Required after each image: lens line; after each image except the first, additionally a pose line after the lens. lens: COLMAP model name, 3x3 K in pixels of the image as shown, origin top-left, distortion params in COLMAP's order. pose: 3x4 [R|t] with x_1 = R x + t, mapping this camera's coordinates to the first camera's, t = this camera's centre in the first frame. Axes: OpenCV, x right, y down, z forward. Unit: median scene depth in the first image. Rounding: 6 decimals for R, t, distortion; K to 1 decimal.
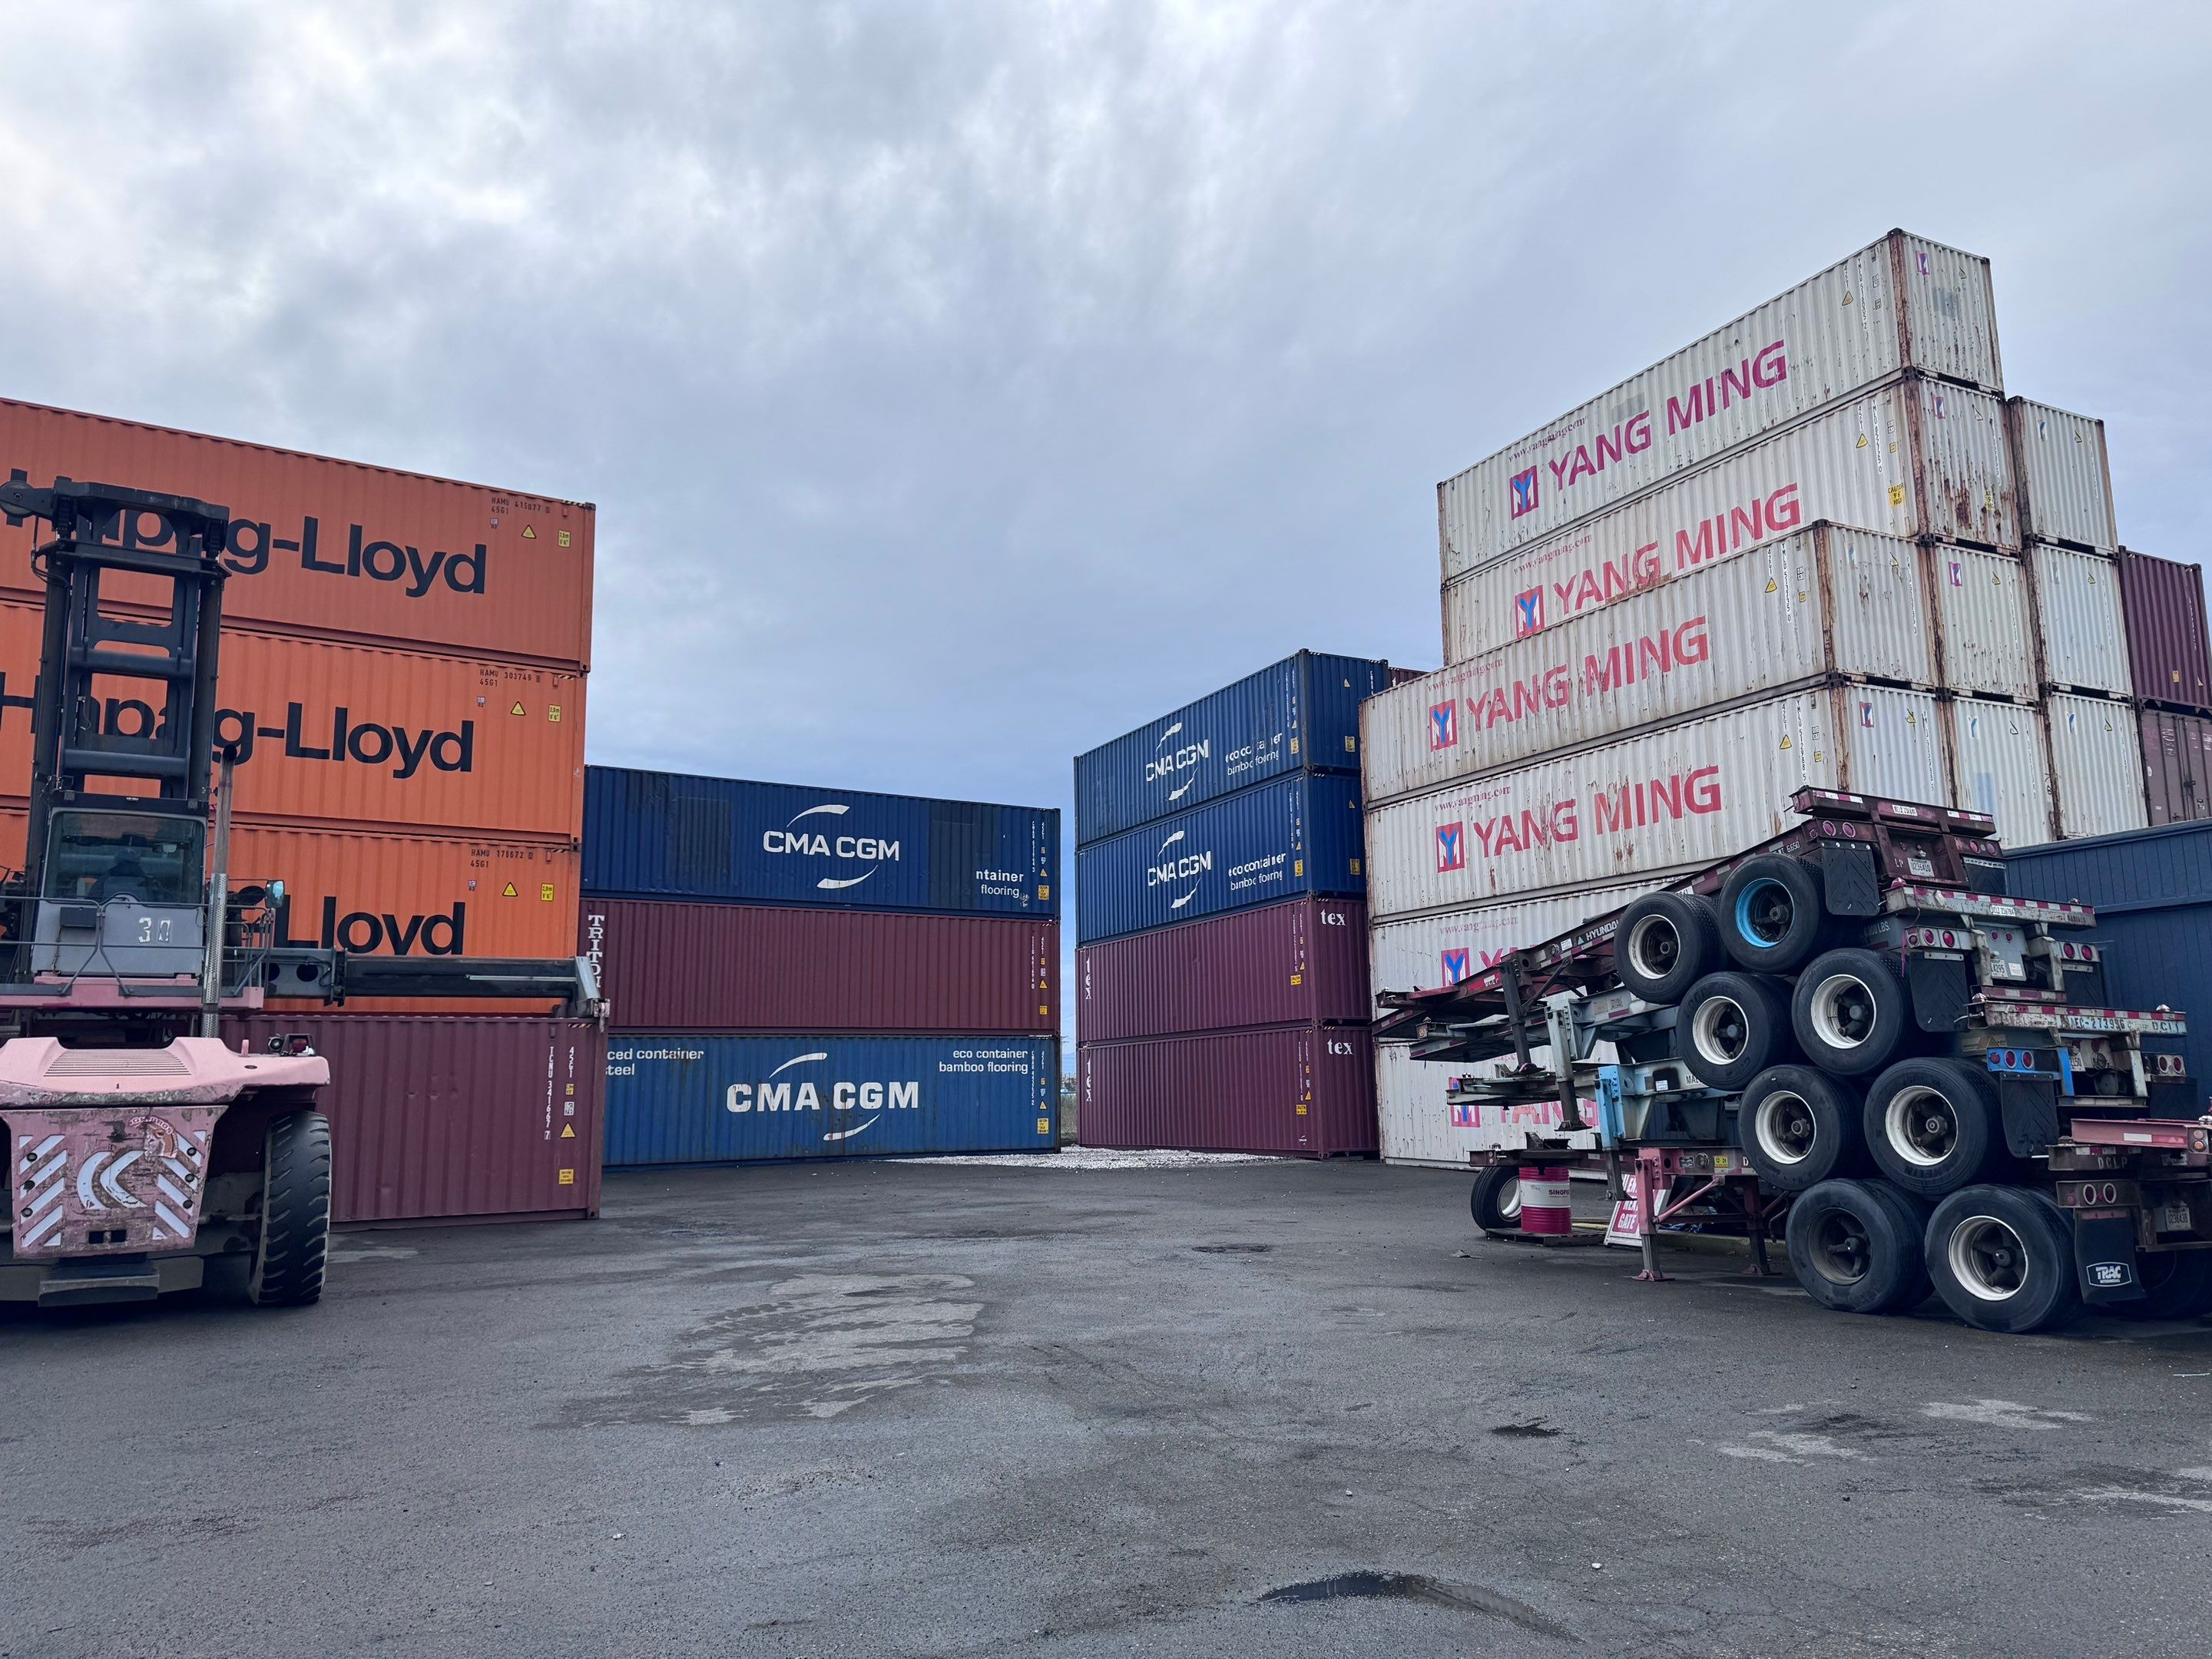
lens RADIAL K [[1616.0, 0, 1106.0], [0, 1616.0, 829.5], [0, 0, 1]] dist [0.000814, 0.001653]
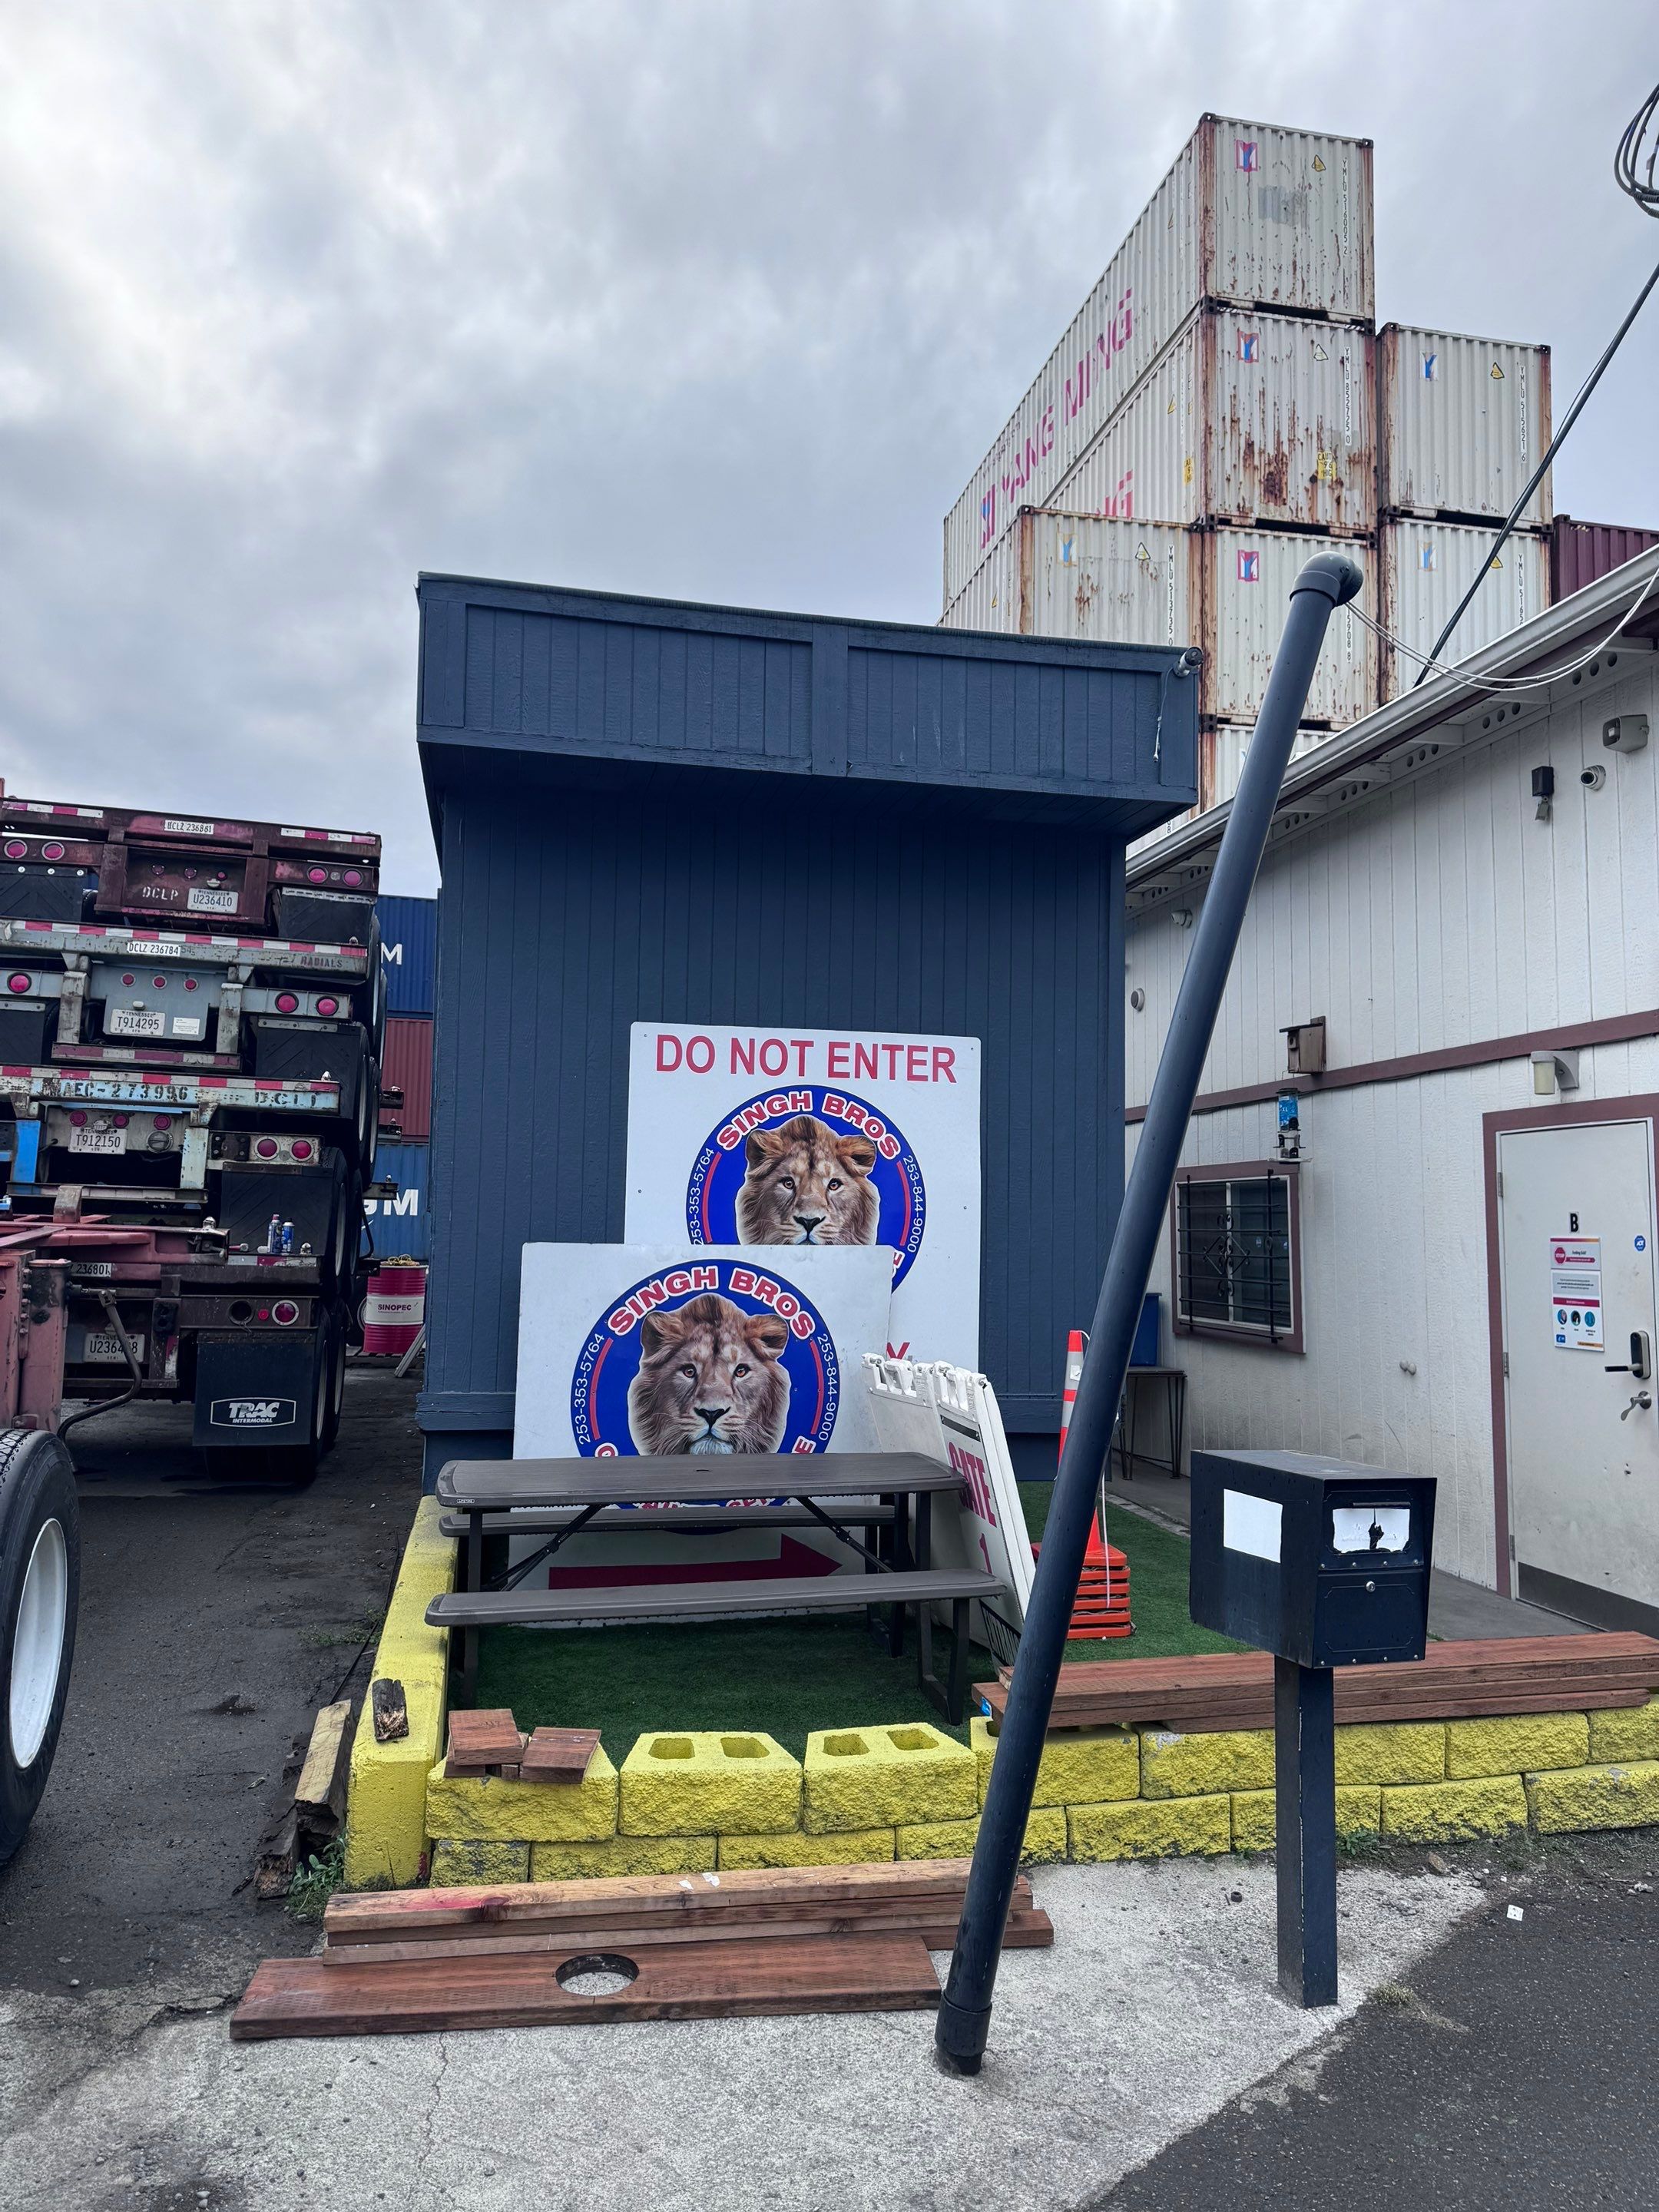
lens RADIAL K [[1655.4, 0, 828.7], [0, 1655.4, 1079.8], [0, 0, 1]] dist [0.014943, 0.001858]
pose [[0.966418, 0.008125, -0.256846, 0.520211], [0.010323, 0.997466, 0.070398, 0.029364], [0.256767, -0.070686, 0.963885, 0.156448]]
